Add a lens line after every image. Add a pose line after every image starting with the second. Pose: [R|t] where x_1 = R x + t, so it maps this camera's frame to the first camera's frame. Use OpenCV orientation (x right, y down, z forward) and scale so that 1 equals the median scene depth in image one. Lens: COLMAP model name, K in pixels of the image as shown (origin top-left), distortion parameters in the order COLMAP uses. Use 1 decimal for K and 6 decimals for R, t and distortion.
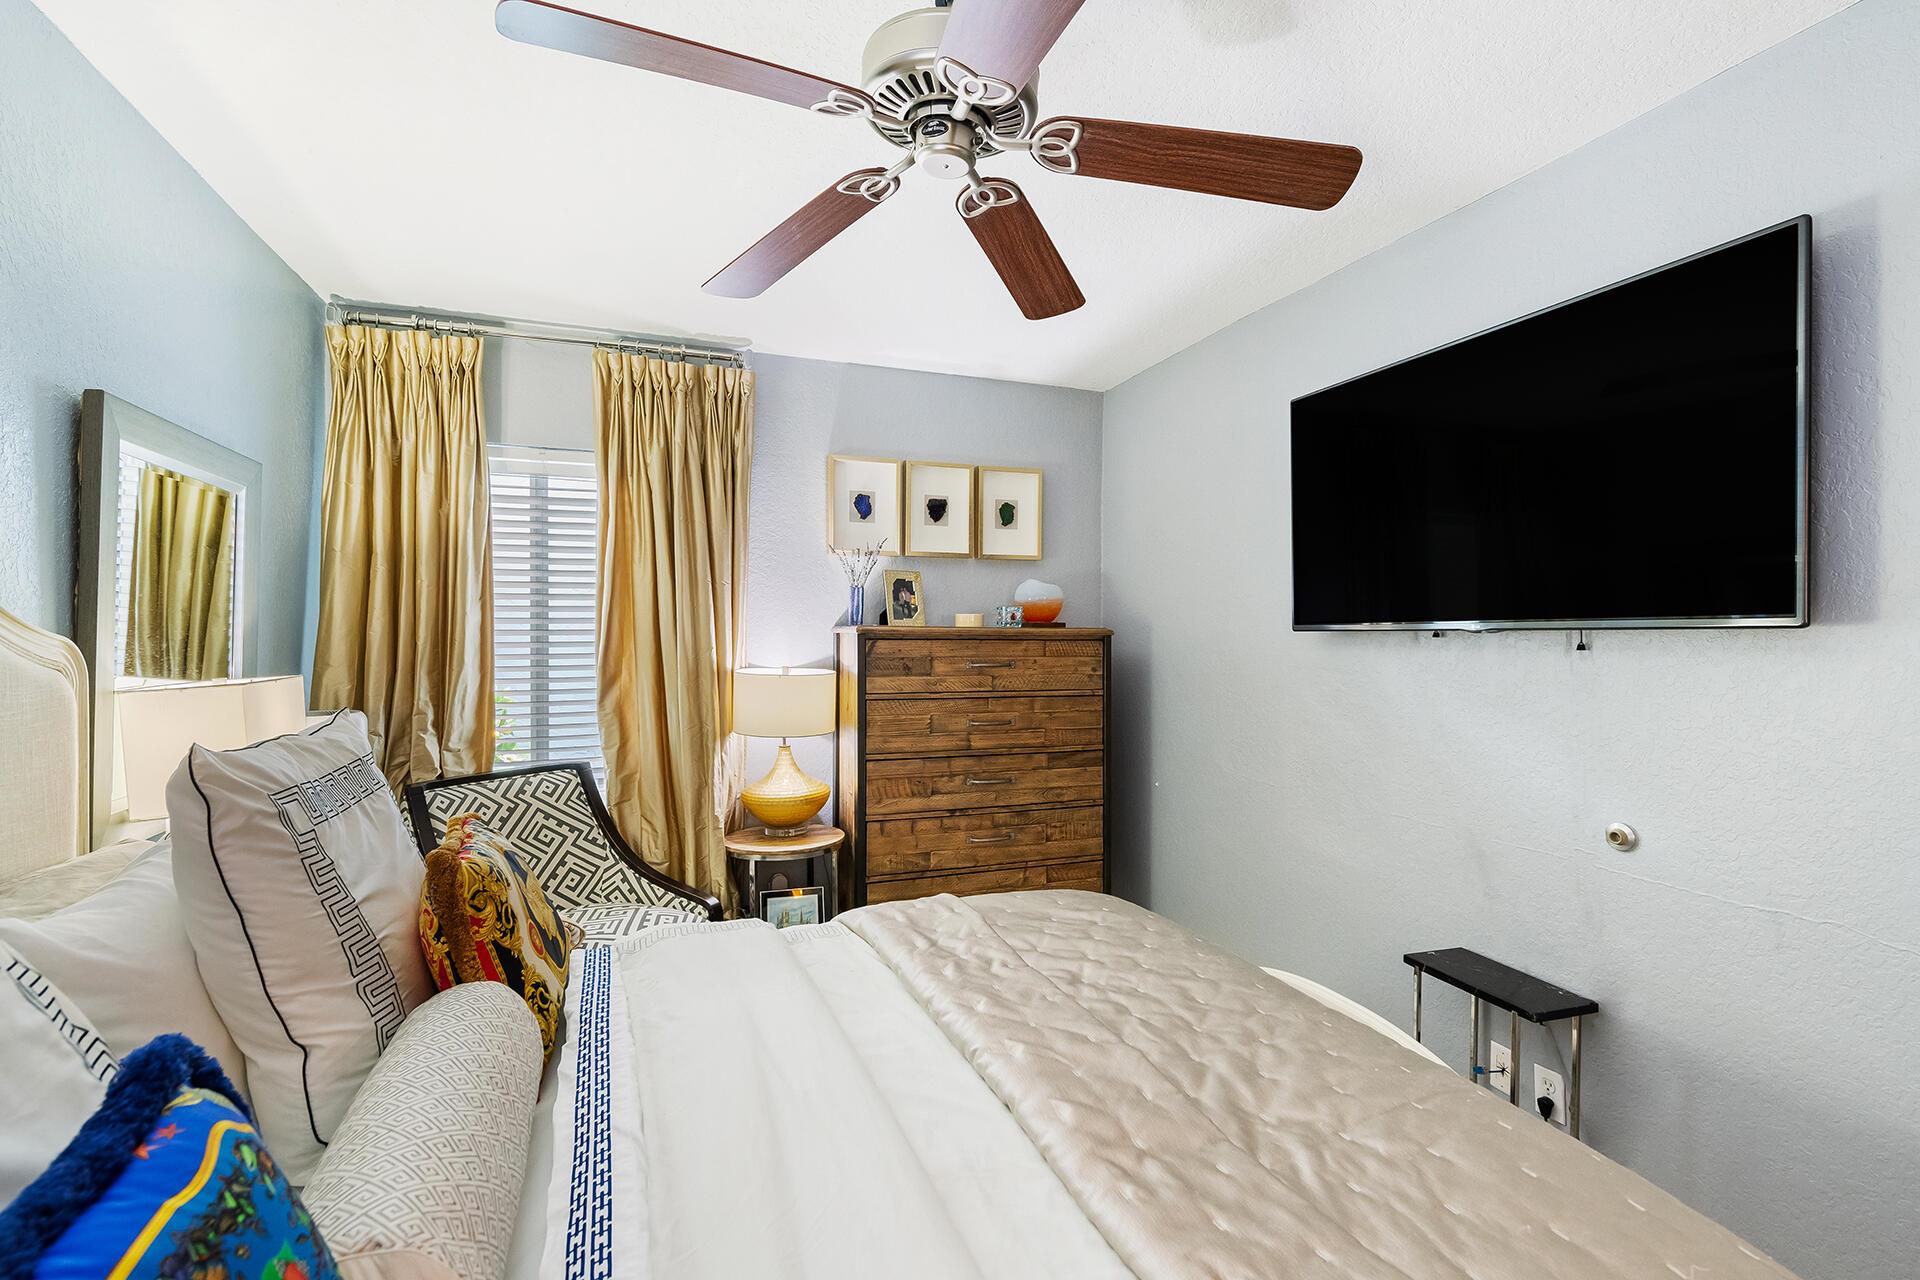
lens RADIAL K [[836.8, 0, 960.6], [0, 836.8, 640.4], [0, 0, 1]] dist [0.003732, -0.000330]
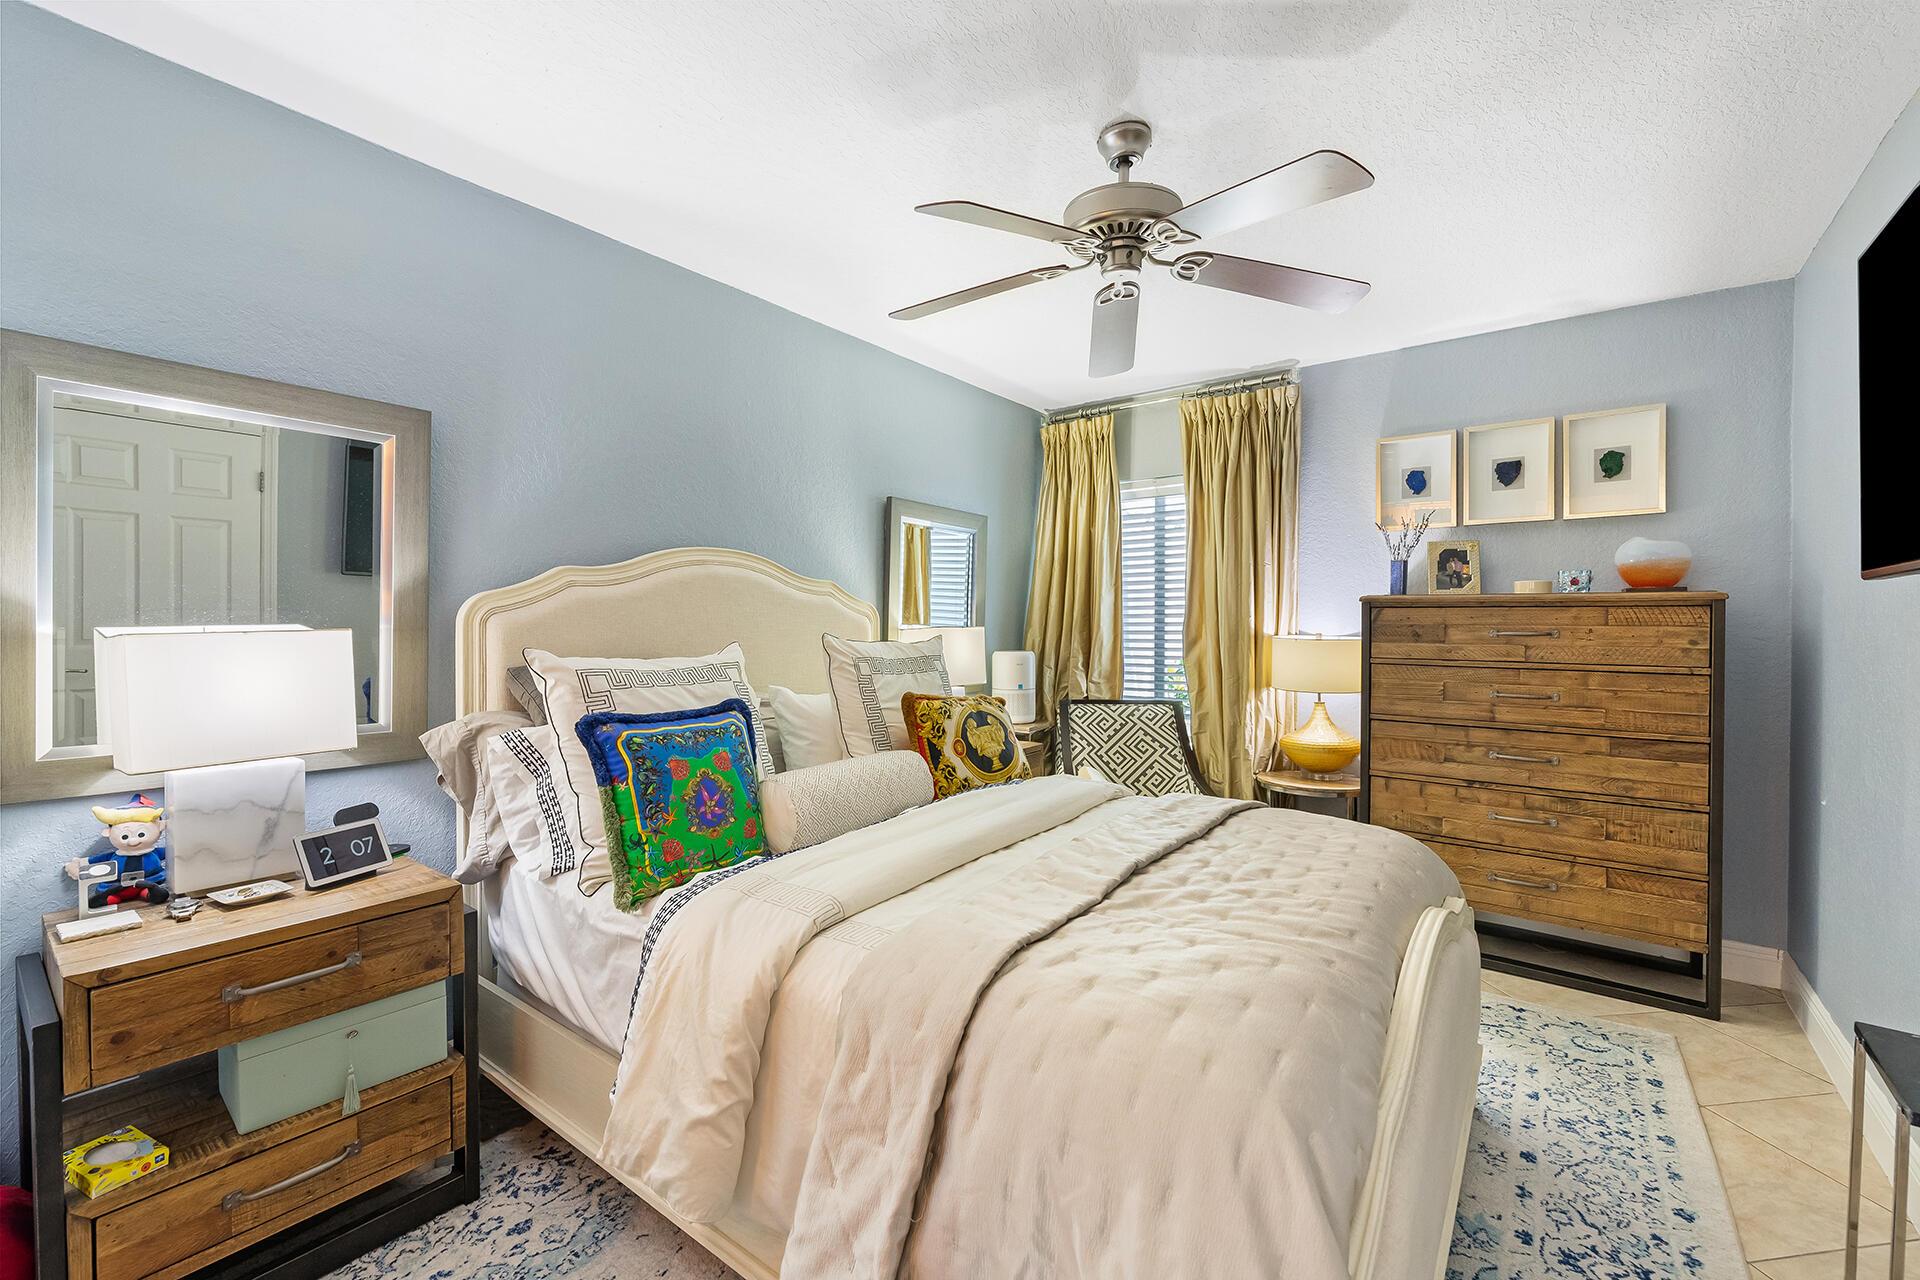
lens RADIAL K [[793.6, 0, 961.7], [0, 793.6, 630.3], [0, 0, 1]] dist [0.003004, 0.000062]
pose [[0.538013, 0.005962, -0.842915, 0.458109], [-0.010242, 0.999947, 0.000535, 0.032313], [0.842874, 0.008345, 0.538046, -0.004656]]
